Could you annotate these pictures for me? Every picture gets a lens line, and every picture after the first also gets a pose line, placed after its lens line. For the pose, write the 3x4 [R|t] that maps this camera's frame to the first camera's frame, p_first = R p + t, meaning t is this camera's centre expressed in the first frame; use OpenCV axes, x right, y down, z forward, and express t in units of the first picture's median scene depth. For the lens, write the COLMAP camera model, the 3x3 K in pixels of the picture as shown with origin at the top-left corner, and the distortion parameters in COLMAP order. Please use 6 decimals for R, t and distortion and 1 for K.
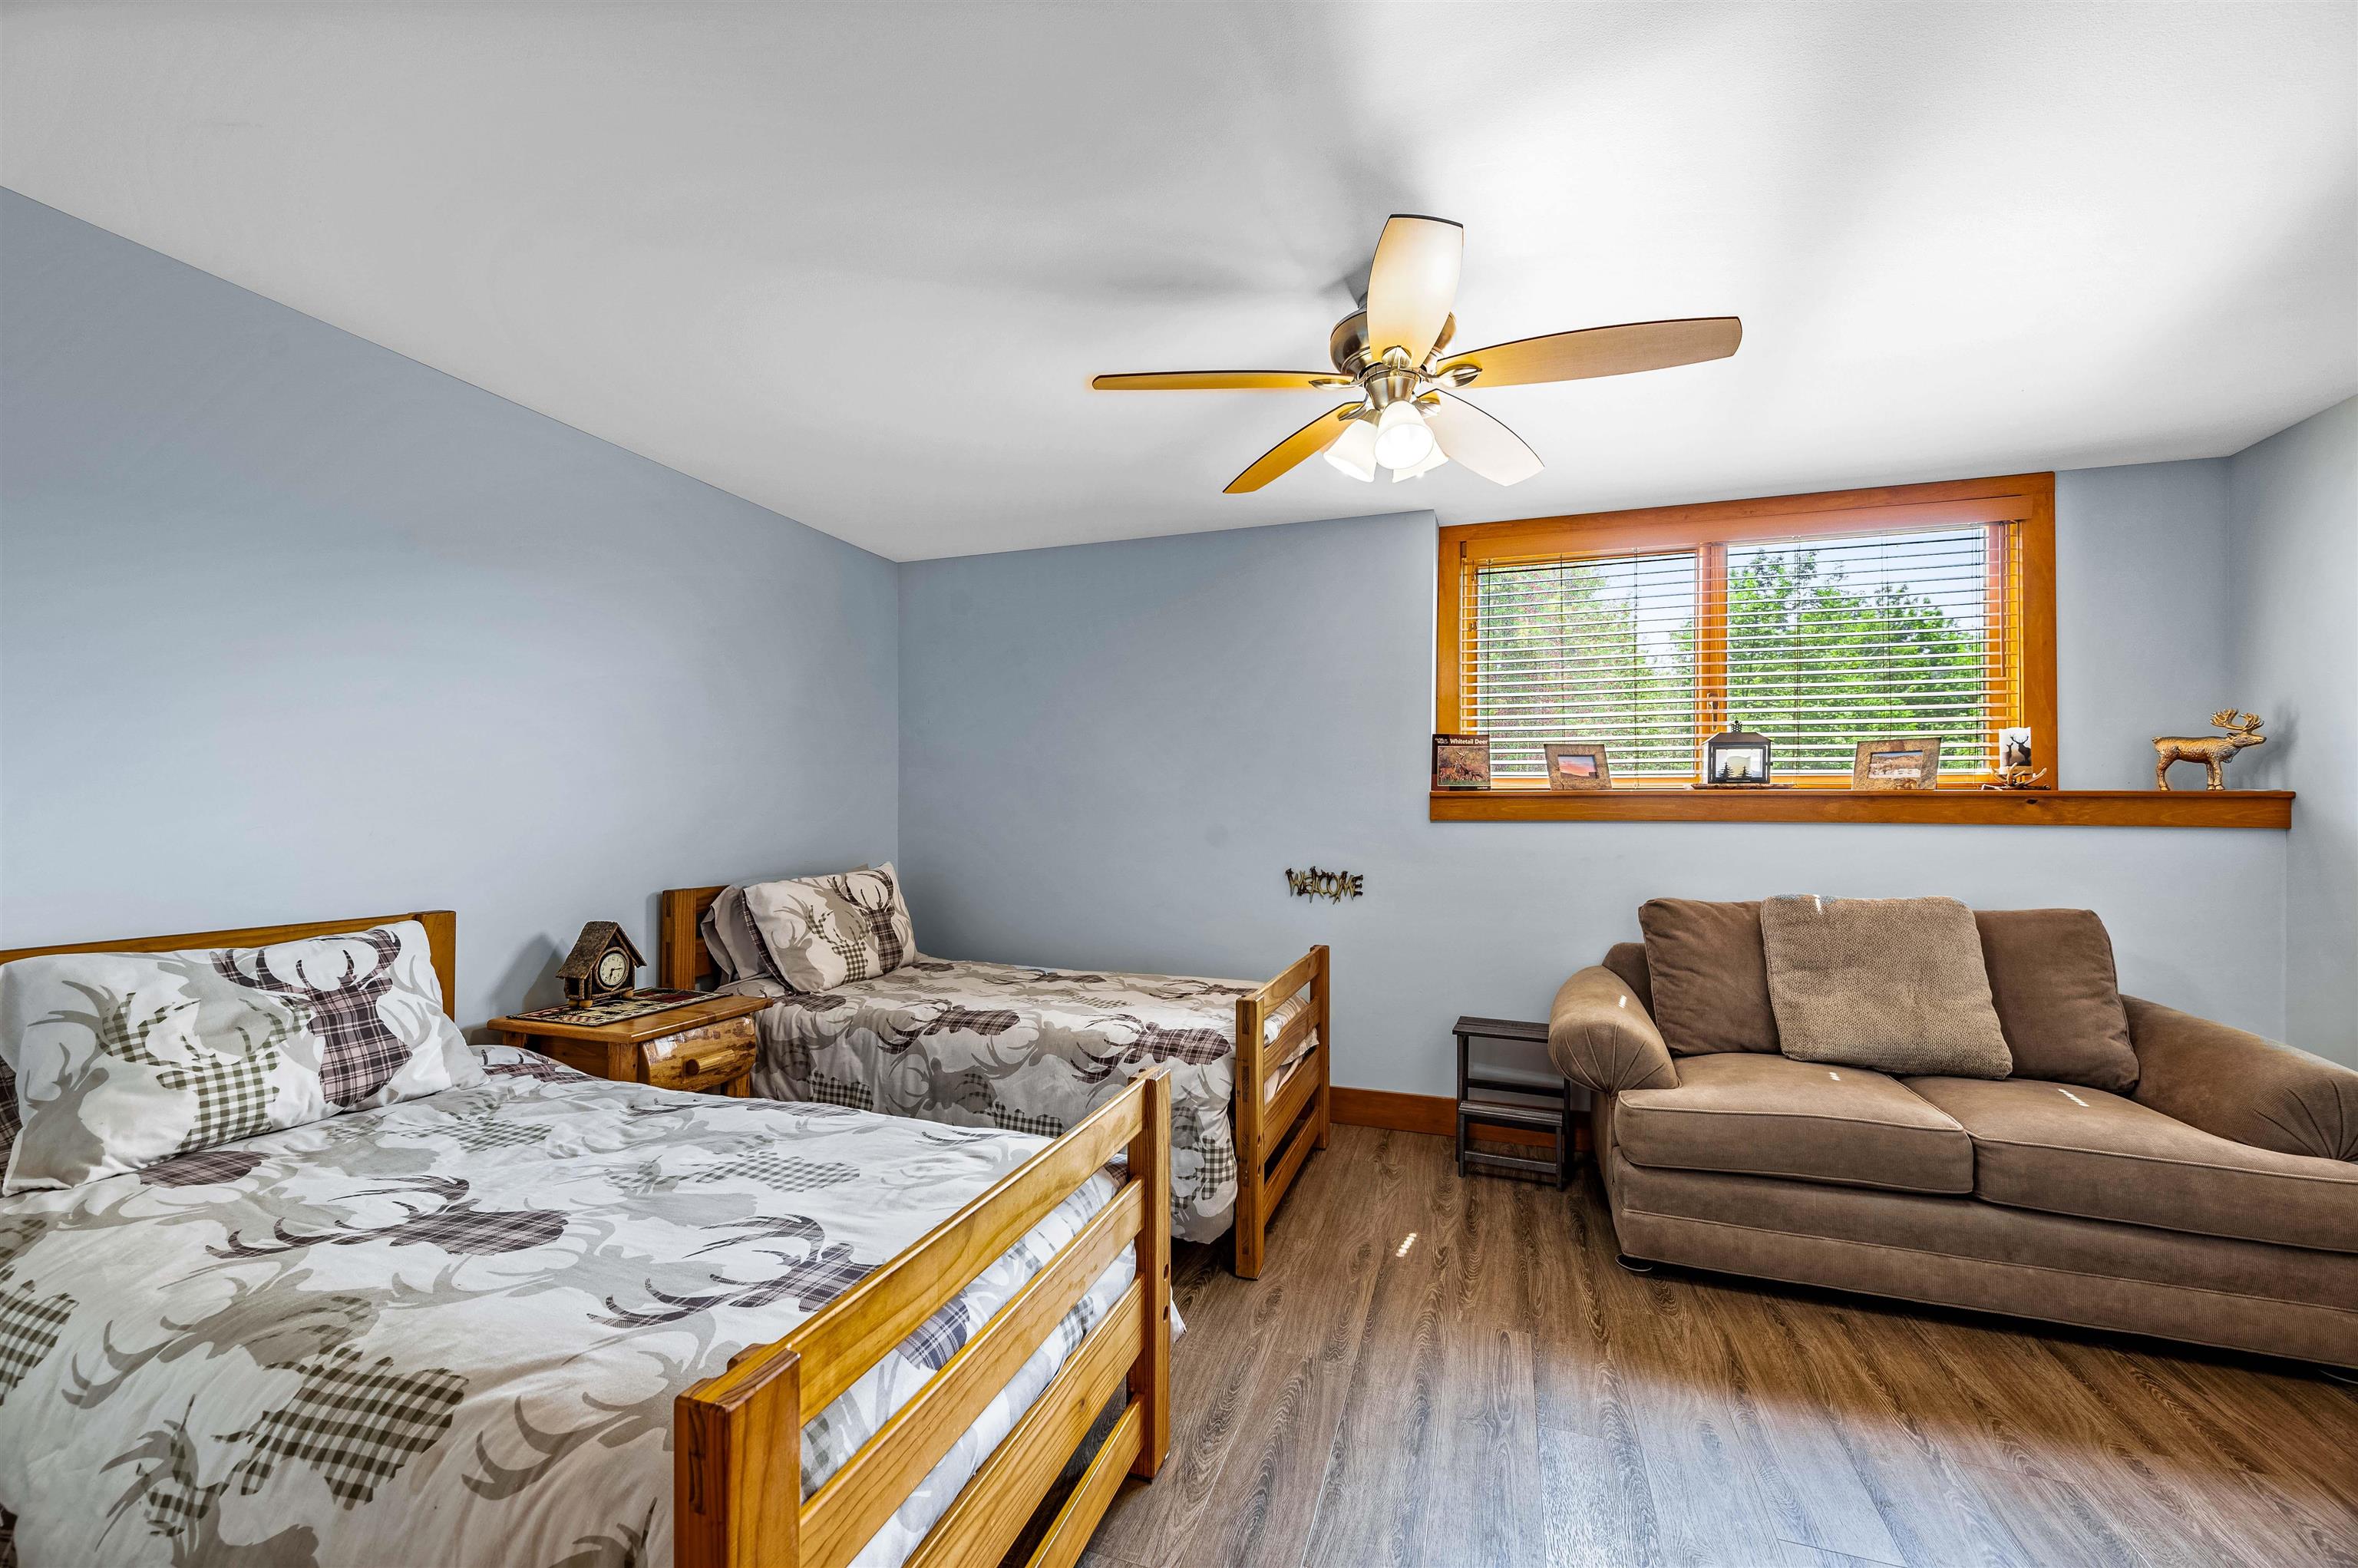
lens RADIAL K [[945.5, 0, 1172.4], [0, 945.5, 801.0], [0, 0, 1]] dist [-0.003131, 0.000242]
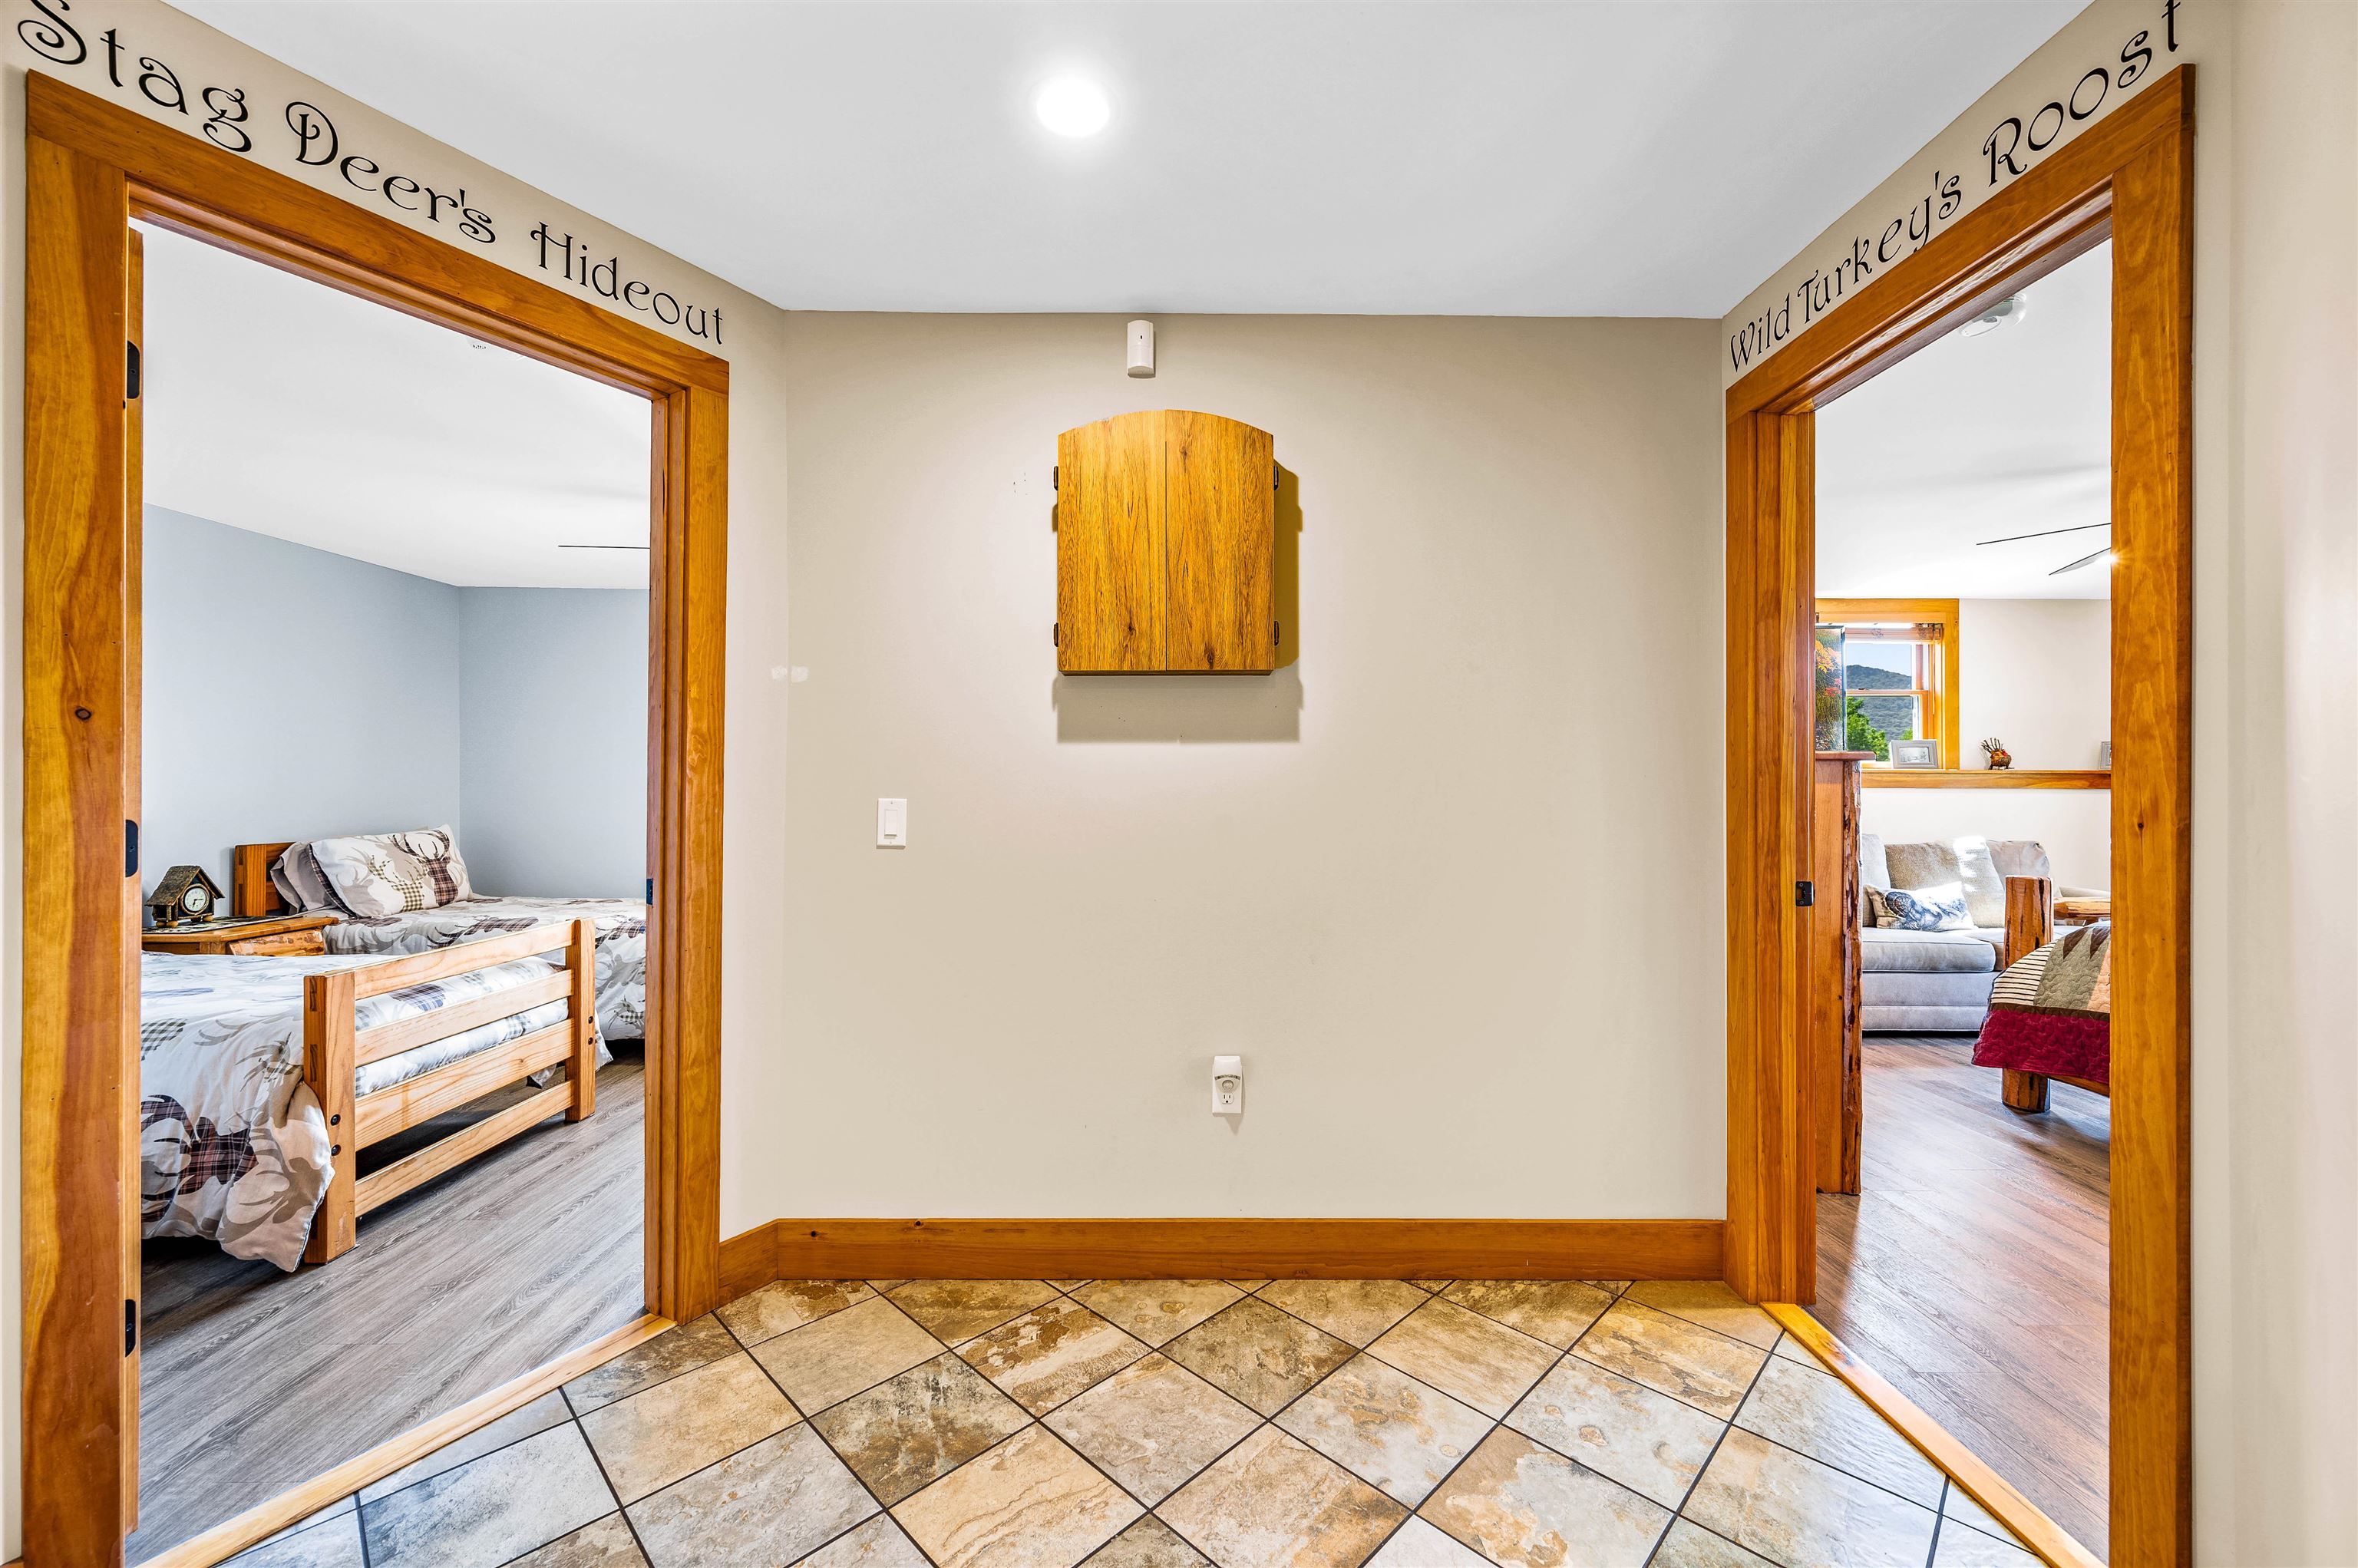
lens RADIAL K [[945.5, 0, 1173.9], [0, 945.5, 777.9], [0, 0, 1]] dist [-0.003131, 0.000242]
pose [[0.946077, -0.002231, 0.323933, 0.283048], [0.002147, 0.999998, 0.000618, 0.002755], [-0.323934, 0.000111, 0.946080, -0.691482]]
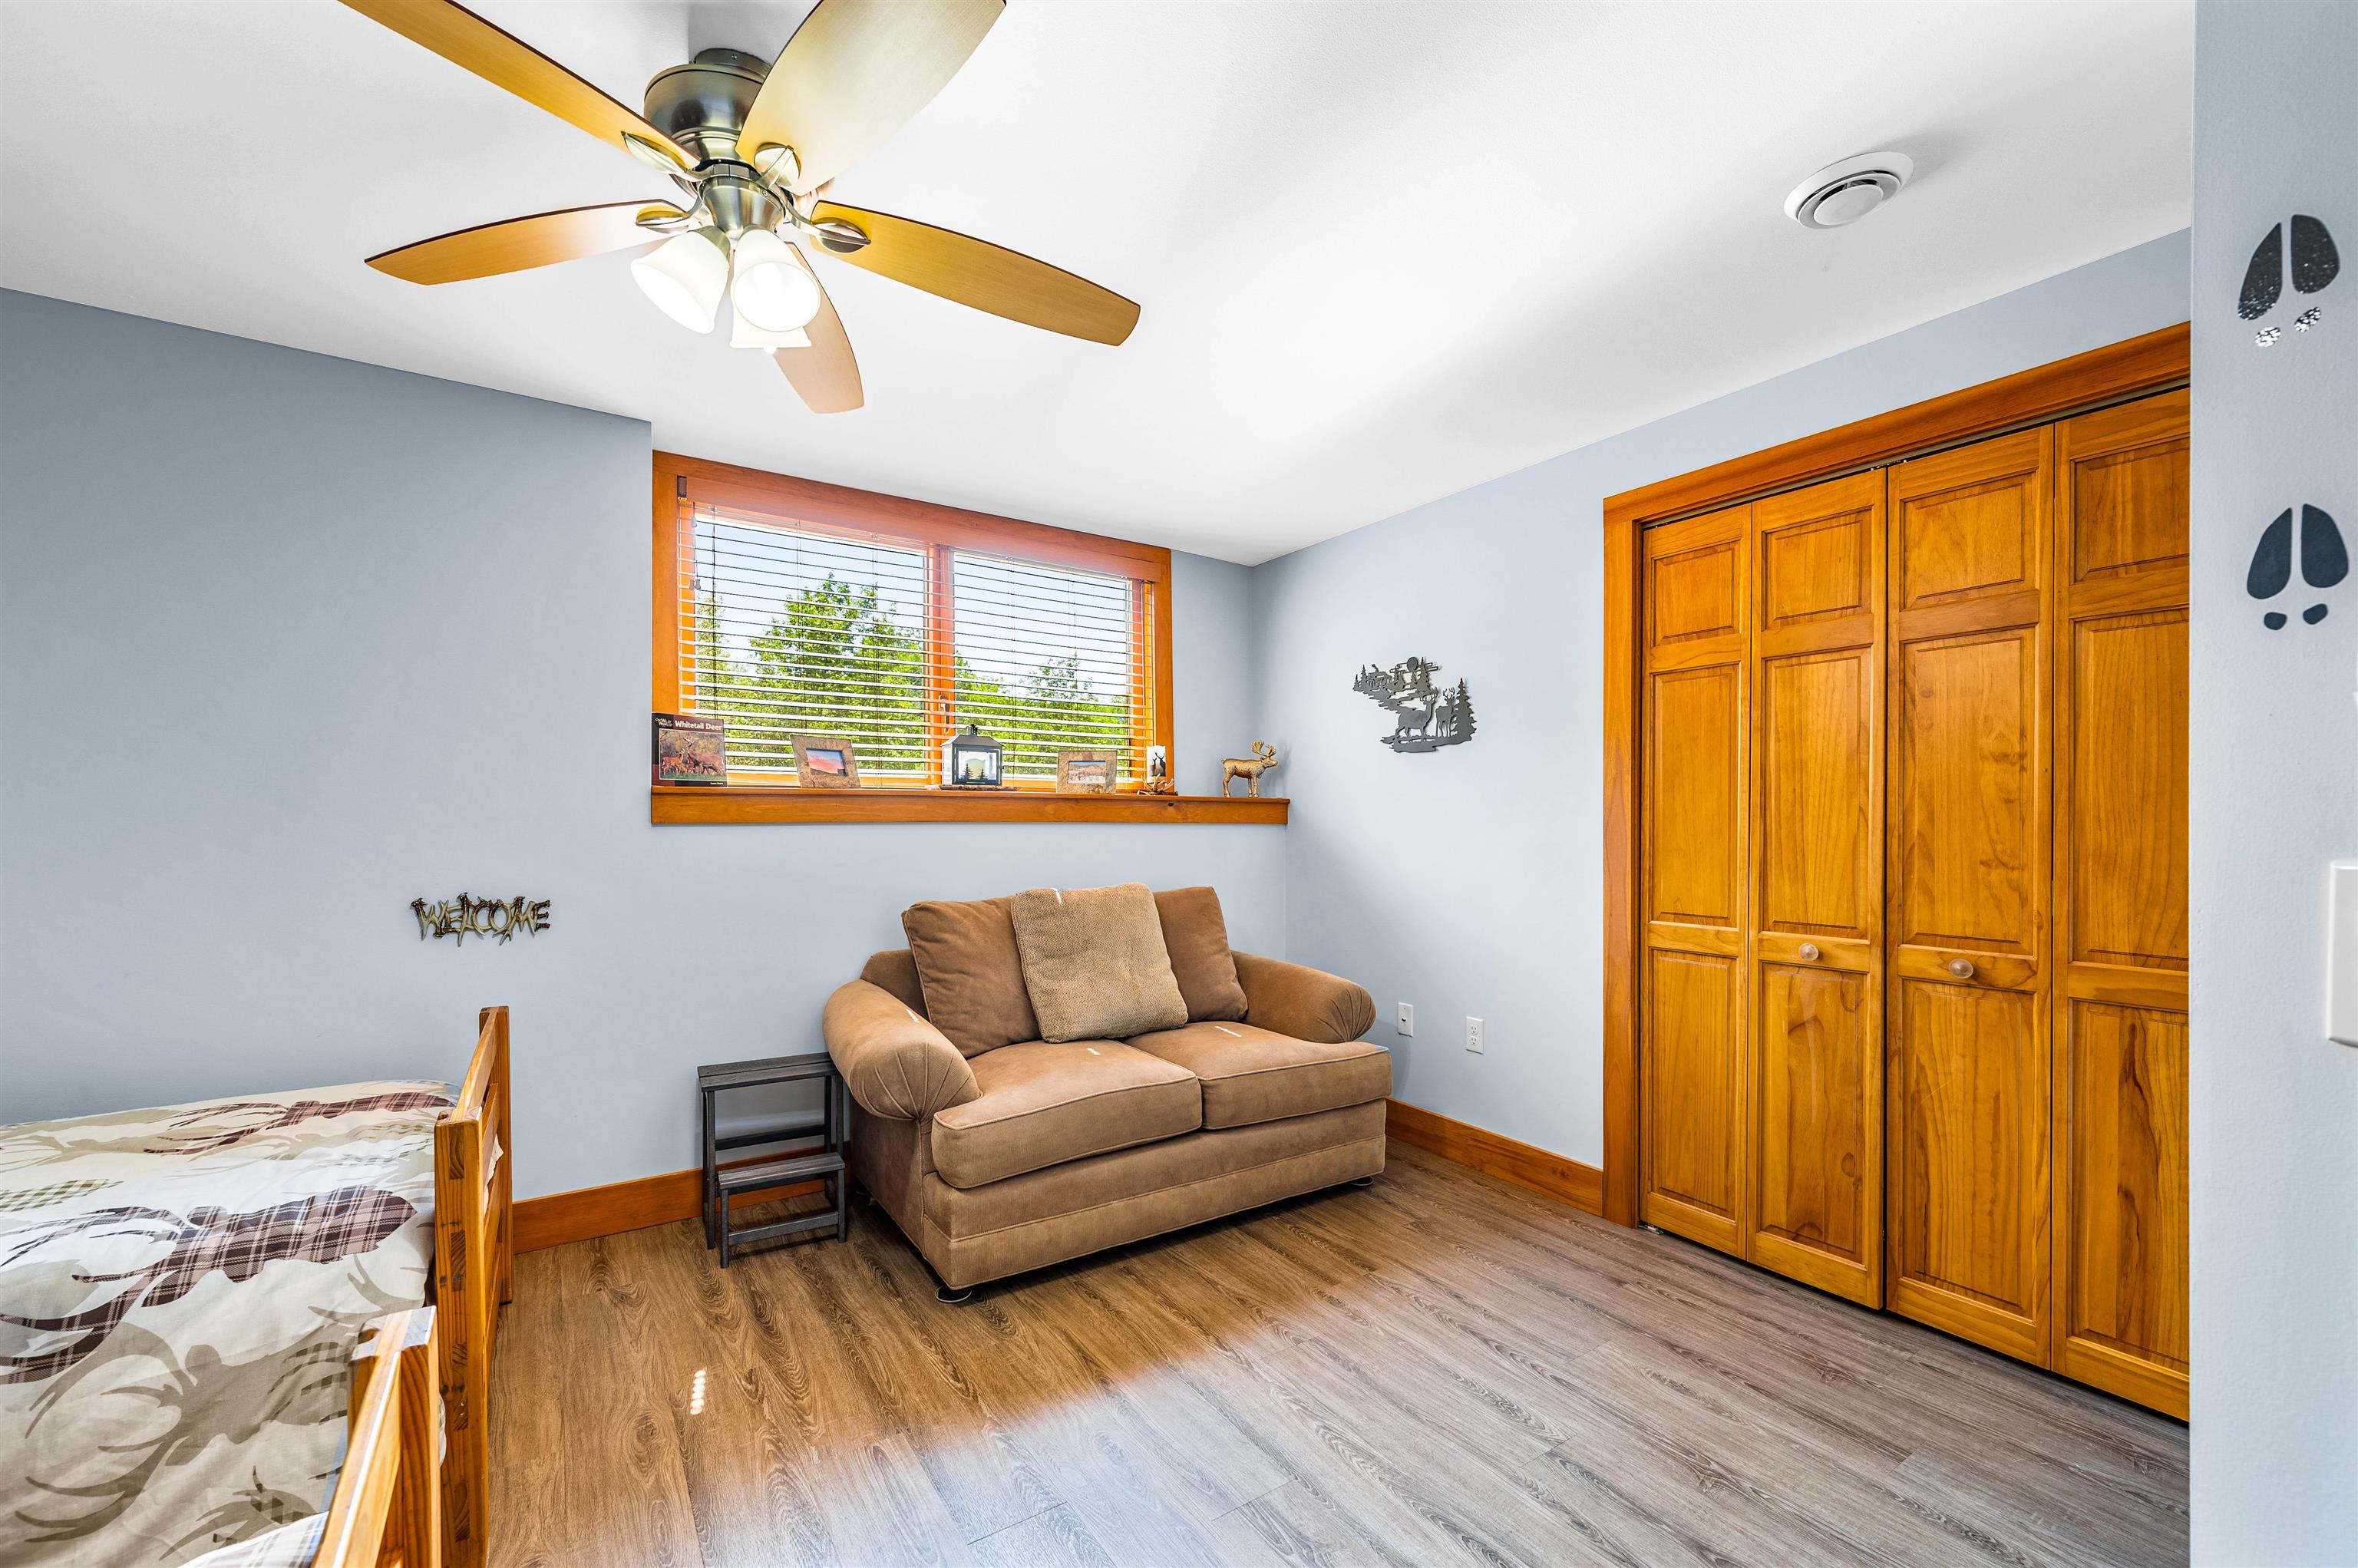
lens RADIAL K [[945.5, 0, 1193.5], [0, 945.5, 824.5], [0, 0, 1]] dist [-0.003131, 0.000242]
pose [[0.602728, -0.009134, 0.797894, -0.093345], [-0.007651, 0.999822, 0.017226, 0.005459], [-0.797910, -0.016487, 0.602551, 0.213102]]
